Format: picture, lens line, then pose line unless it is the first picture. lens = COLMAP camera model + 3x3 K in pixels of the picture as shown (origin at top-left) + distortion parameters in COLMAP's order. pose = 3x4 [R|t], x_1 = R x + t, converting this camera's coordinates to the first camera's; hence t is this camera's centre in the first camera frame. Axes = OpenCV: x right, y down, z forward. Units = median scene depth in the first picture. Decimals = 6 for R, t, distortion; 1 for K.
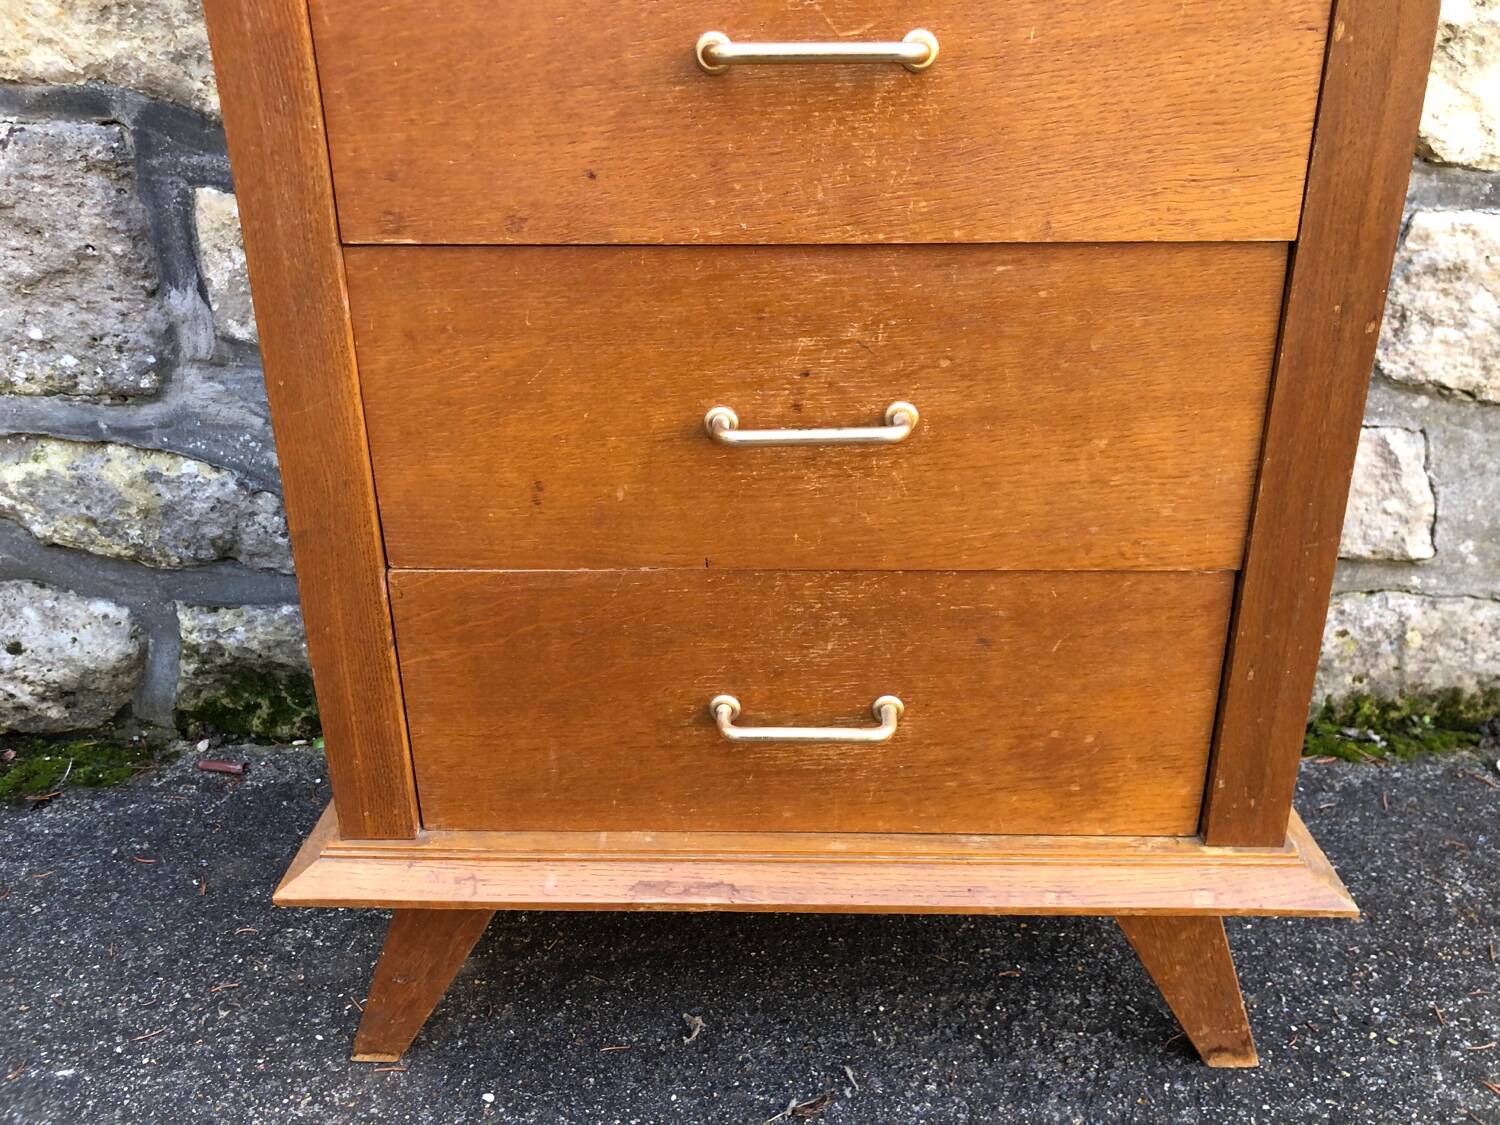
lens RADIAL K [[1236.8, 0, 763.8], [0, 1236.8, 548.8], [0, 0, 1]] dist [0.028352, -0.007933]
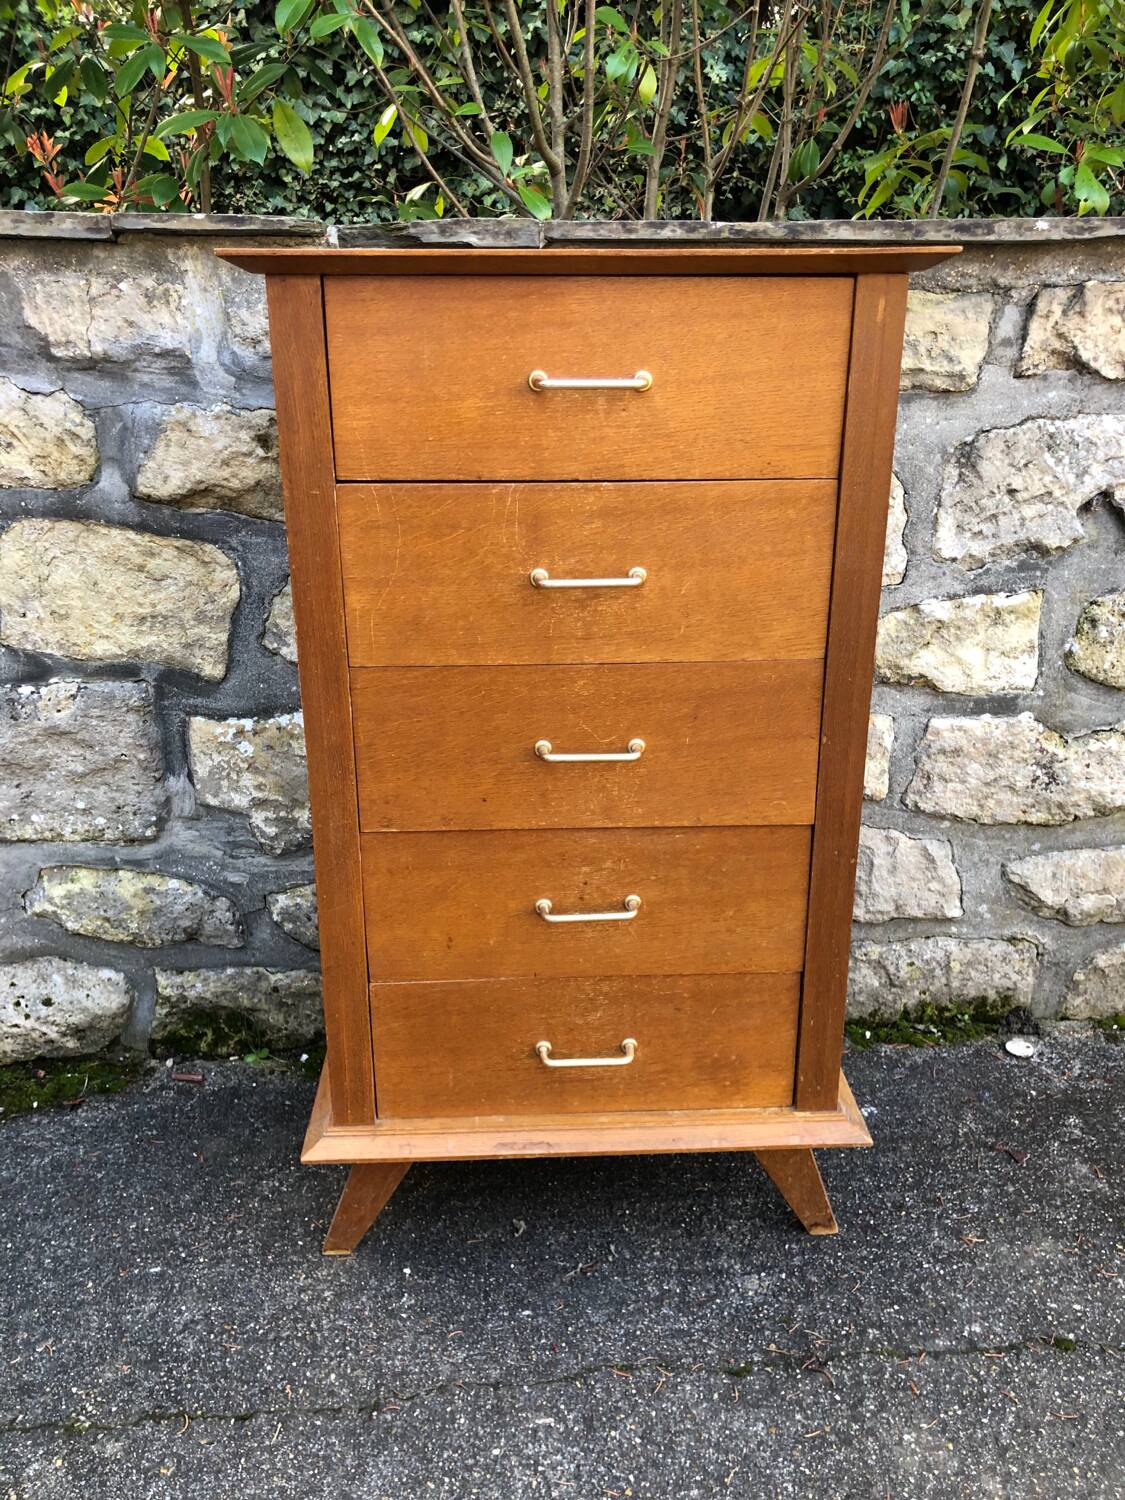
lens RADIAL K [[1236.8, 0, 565.8], [0, 1236.8, 744.4], [0, 0, 1]] dist [0.028352, -0.007933]
pose [[0.997674, -0.019701, 0.065253, -0.077066], [0.022598, 0.998778, -0.043962, -0.173448], [-0.064307, 0.045335, 0.996900, -0.631913]]
